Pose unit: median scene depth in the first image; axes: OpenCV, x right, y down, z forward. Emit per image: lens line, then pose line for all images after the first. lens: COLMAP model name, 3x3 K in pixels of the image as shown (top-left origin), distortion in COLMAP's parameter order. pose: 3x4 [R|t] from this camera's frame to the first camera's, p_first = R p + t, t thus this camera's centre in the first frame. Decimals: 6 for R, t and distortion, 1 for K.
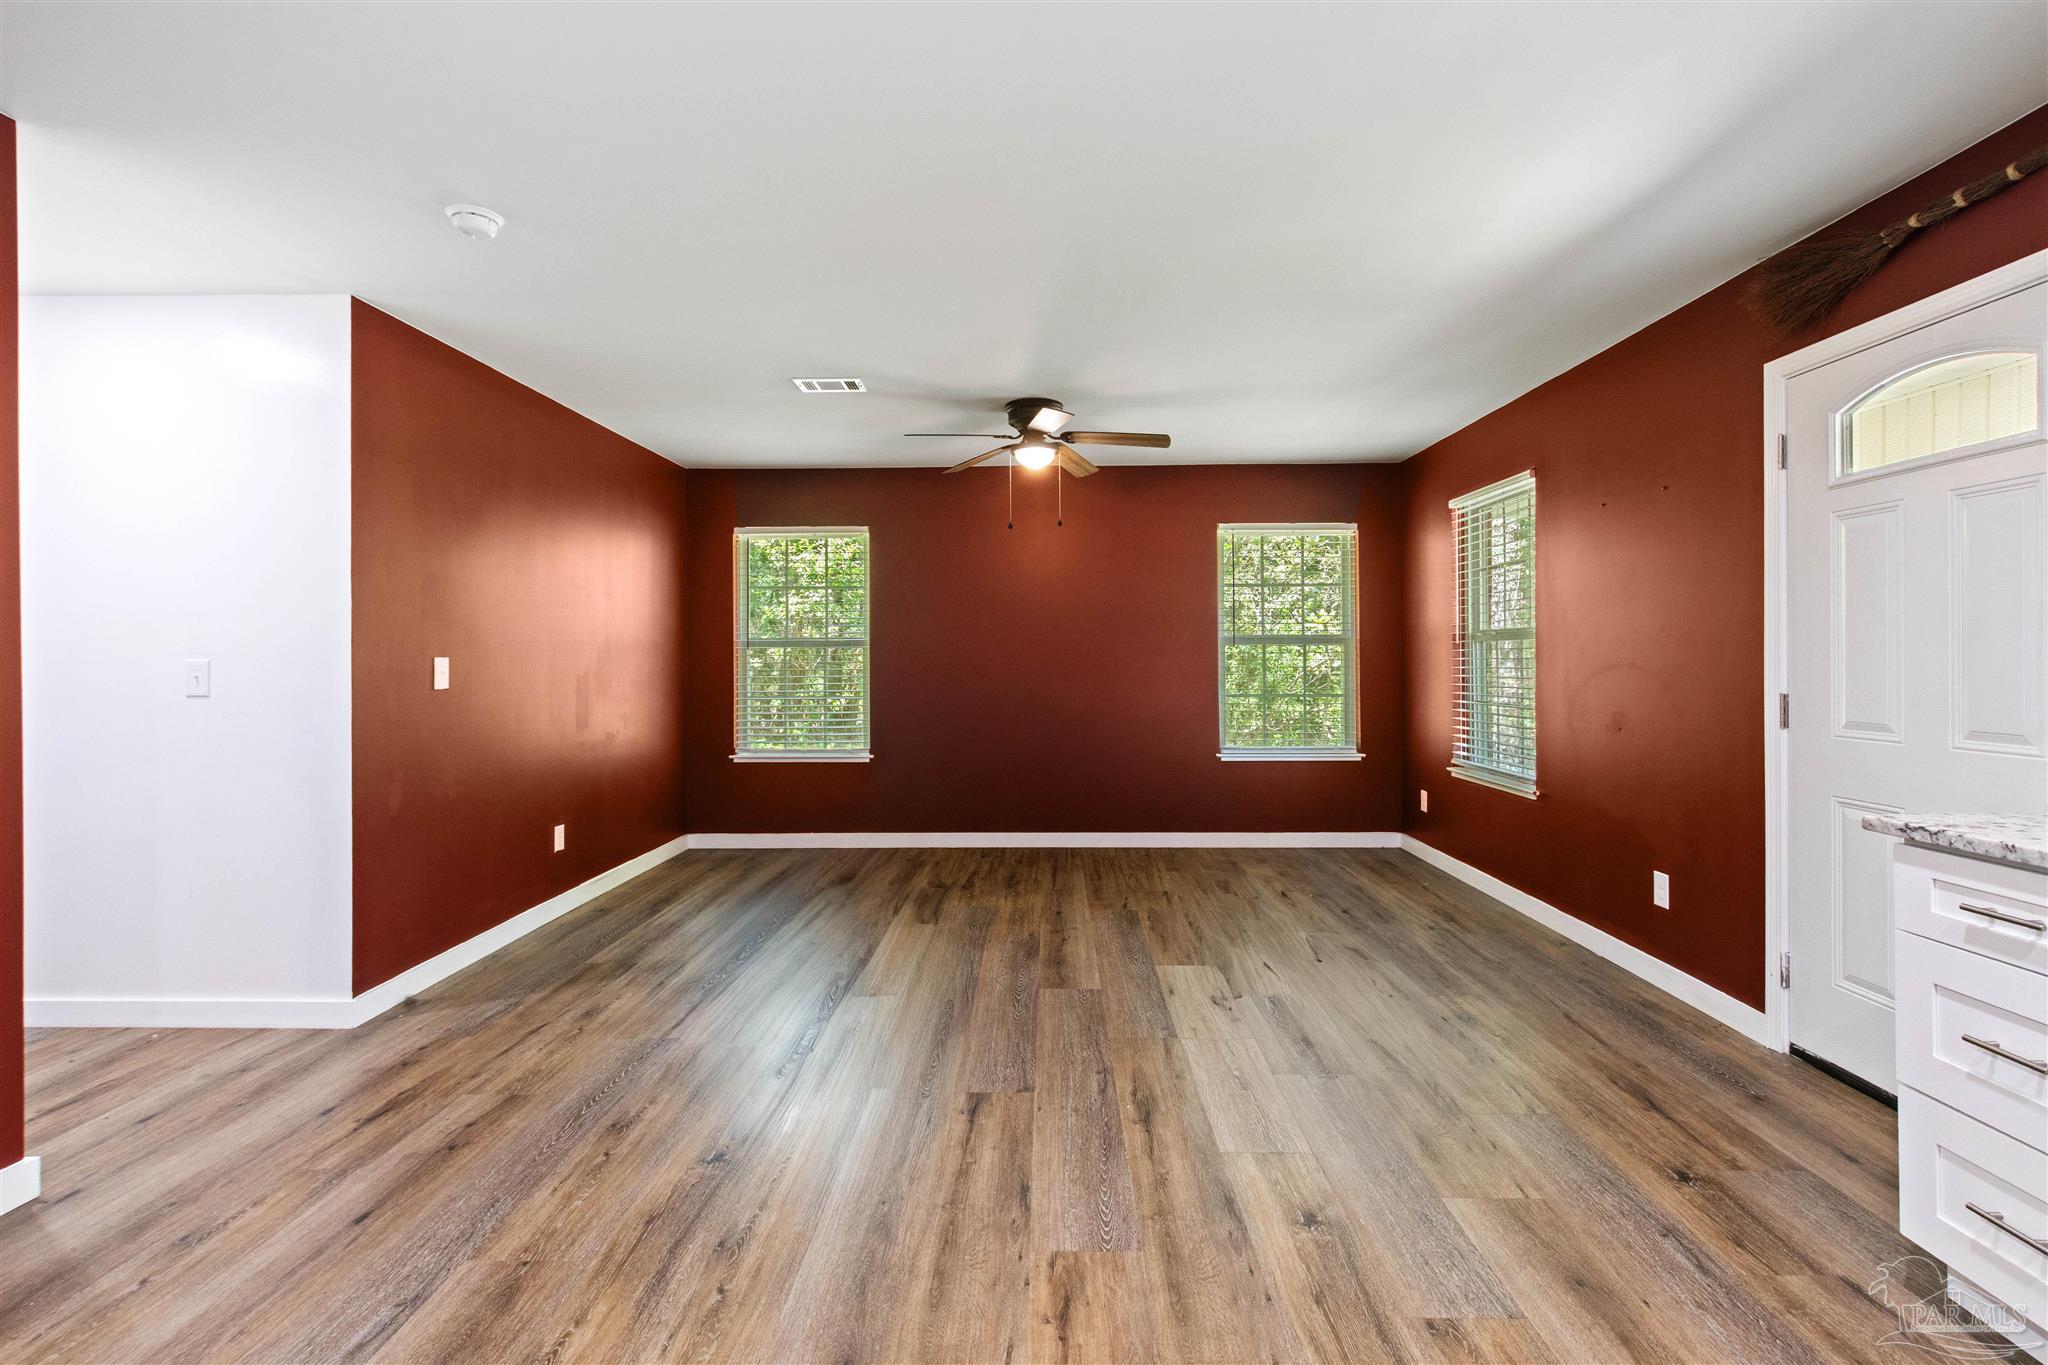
lens RADIAL K [[942.5, 0, 1029.8], [0, 942.5, 657.2], [0, 0, 1]] dist [0.006964, -0.001959]
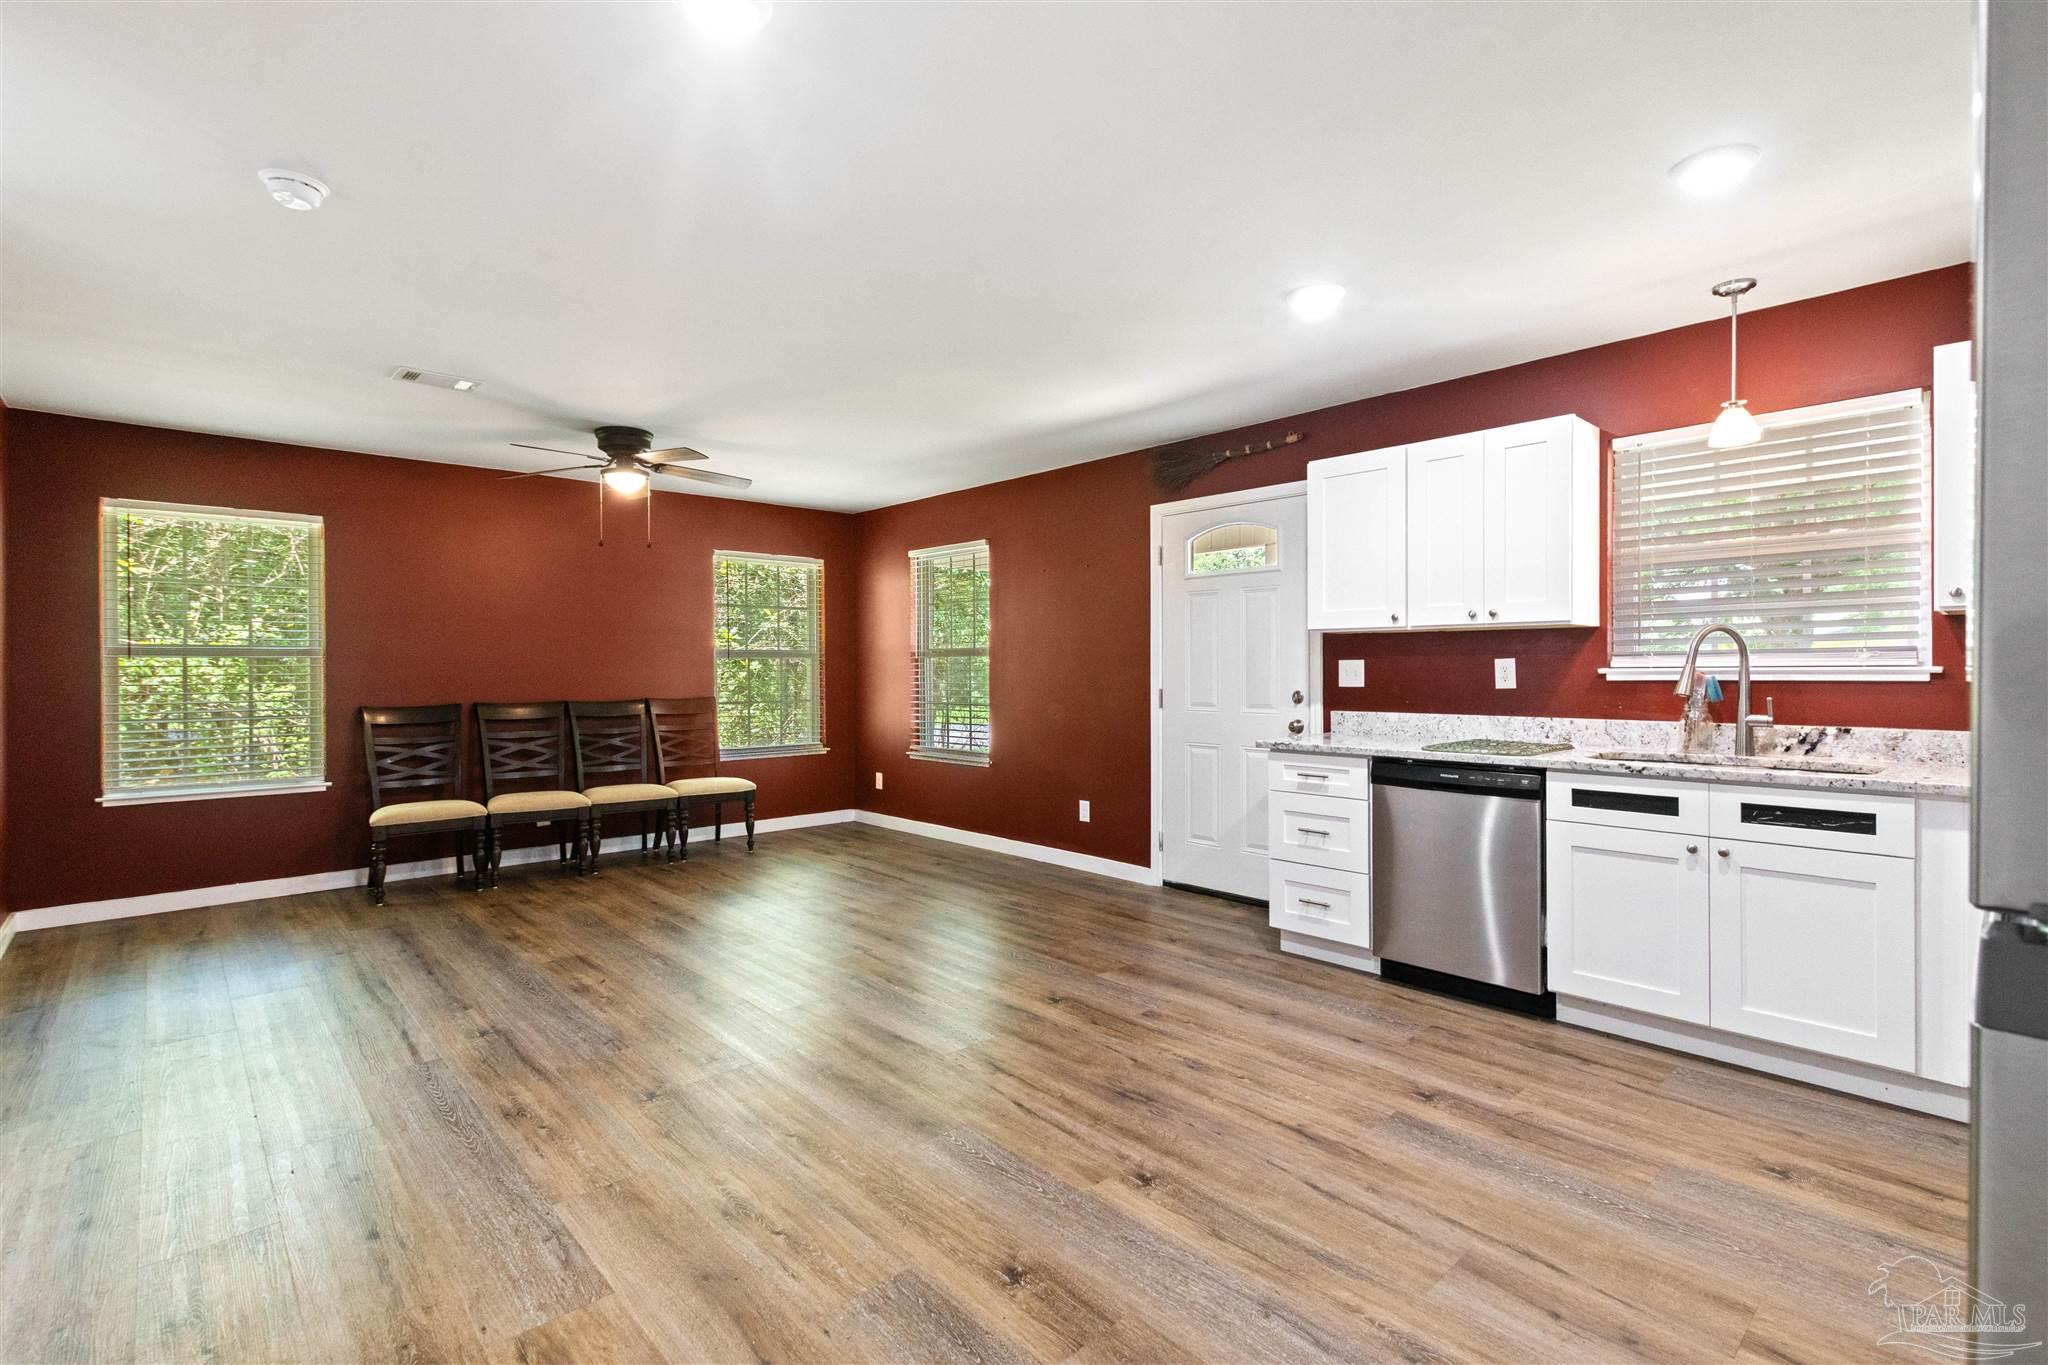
lens RADIAL K [[942.5, 0, 1022.9], [0, 942.5, 671.3], [0, 0, 1]] dist [0.006964, -0.001959]
pose [[0.724260, -0.000696, 0.689526, -0.485945], [-0.000057, 0.999999, 0.001069, 0.001980], [-0.689527, -0.000814, 0.724260, -0.098745]]
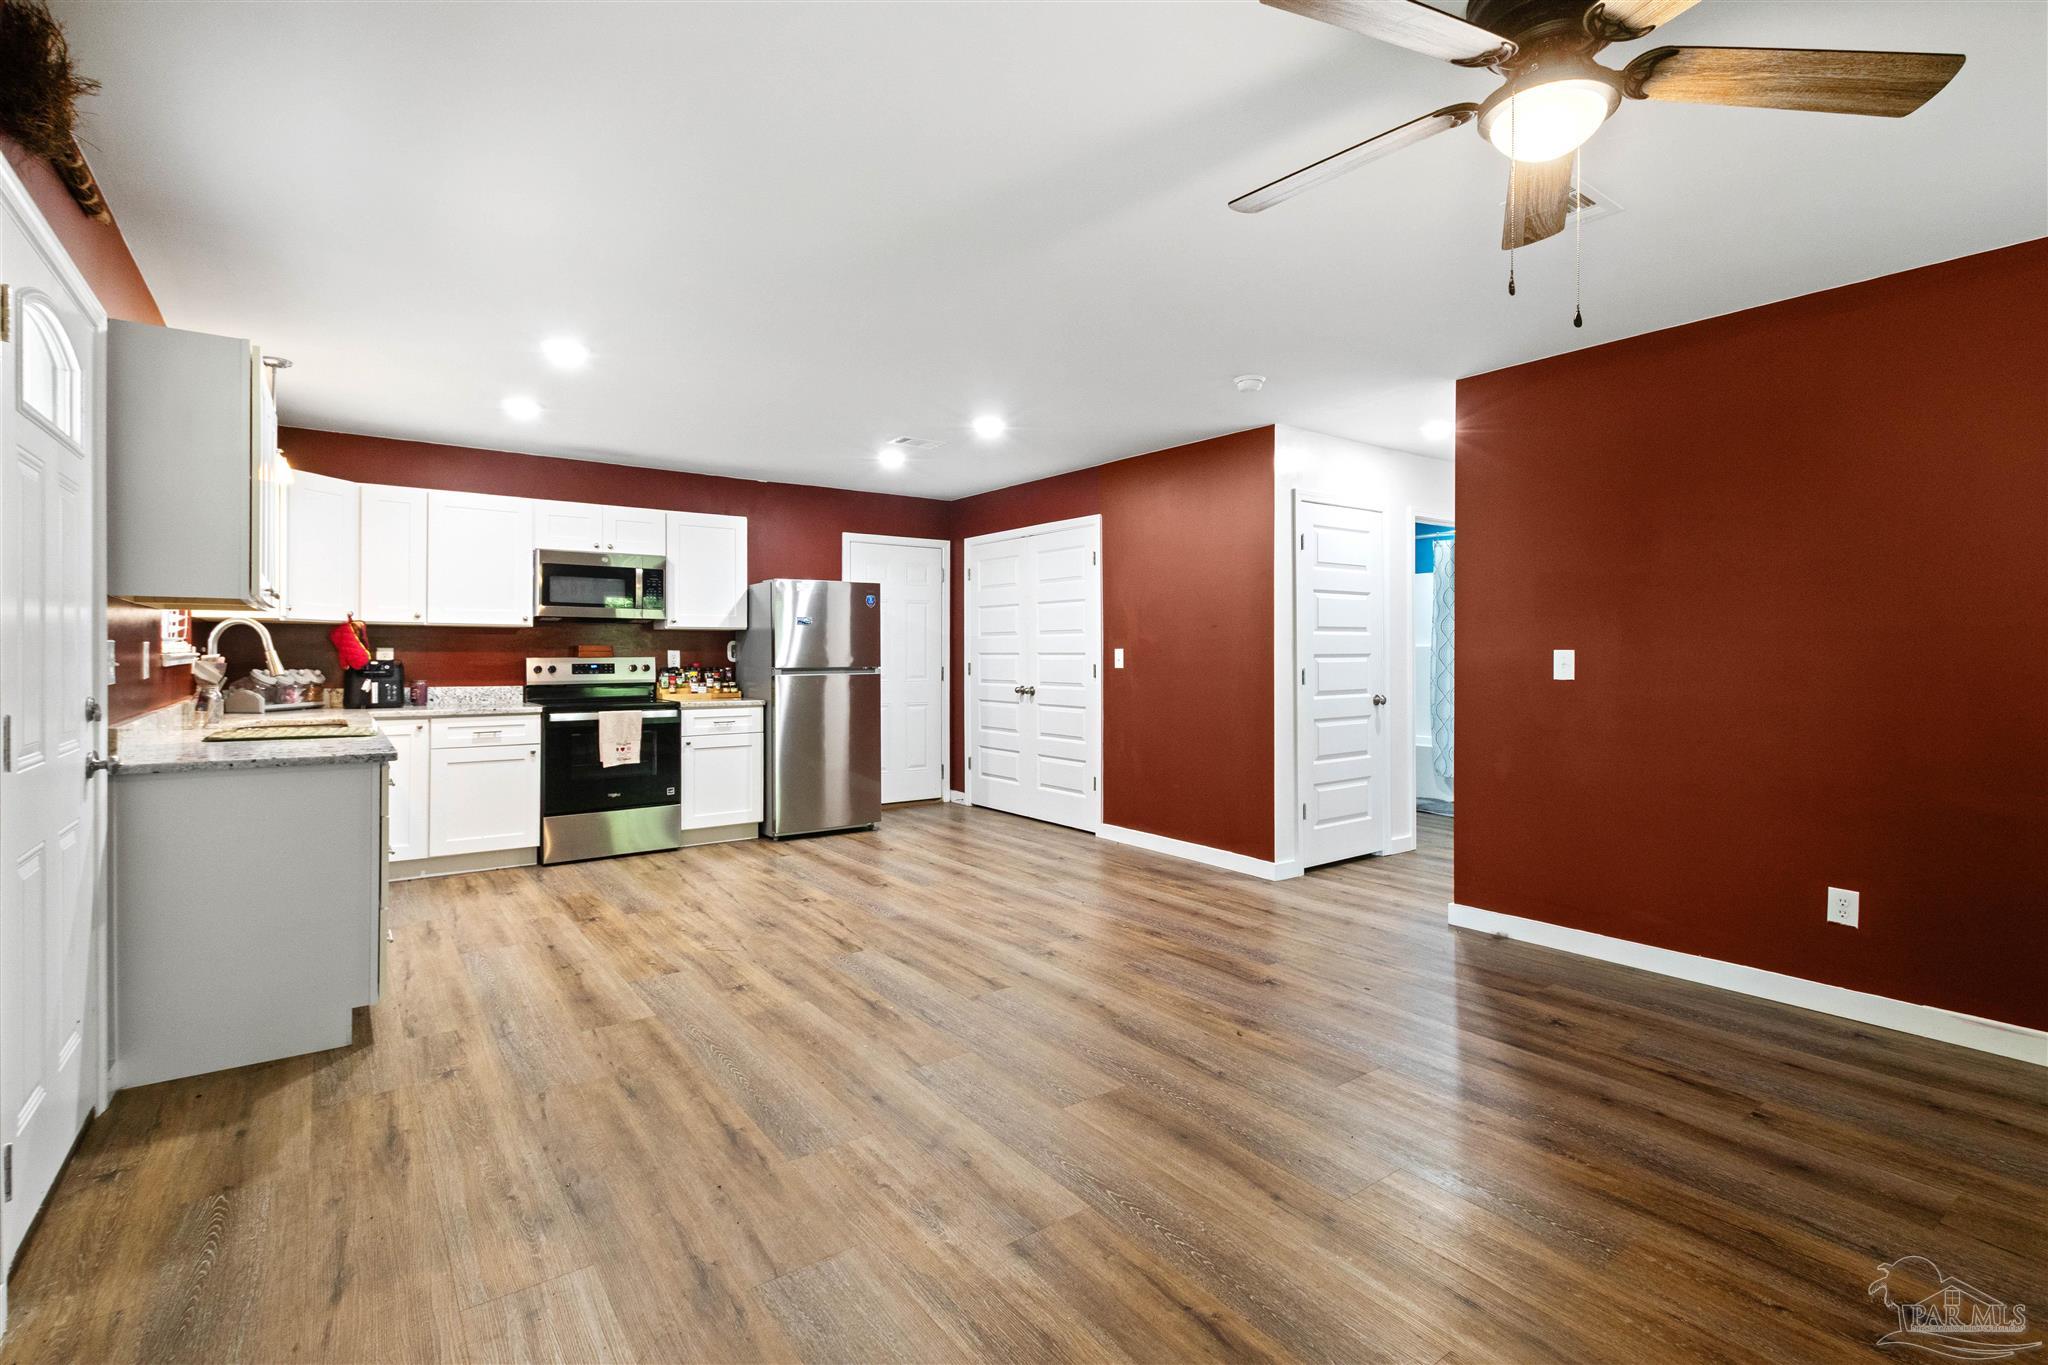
lens RADIAL K [[942.5, 0, 1030.3], [0, 942.5, 661.5], [0, 0, 1]] dist [0.006964, -0.001959]
pose [[-0.789858, 0.009656, -0.613214, 0.486972], [0.003438, 0.999930, 0.011317, -0.001051], [0.613280, 0.006830, -0.789836, 1.409330]]
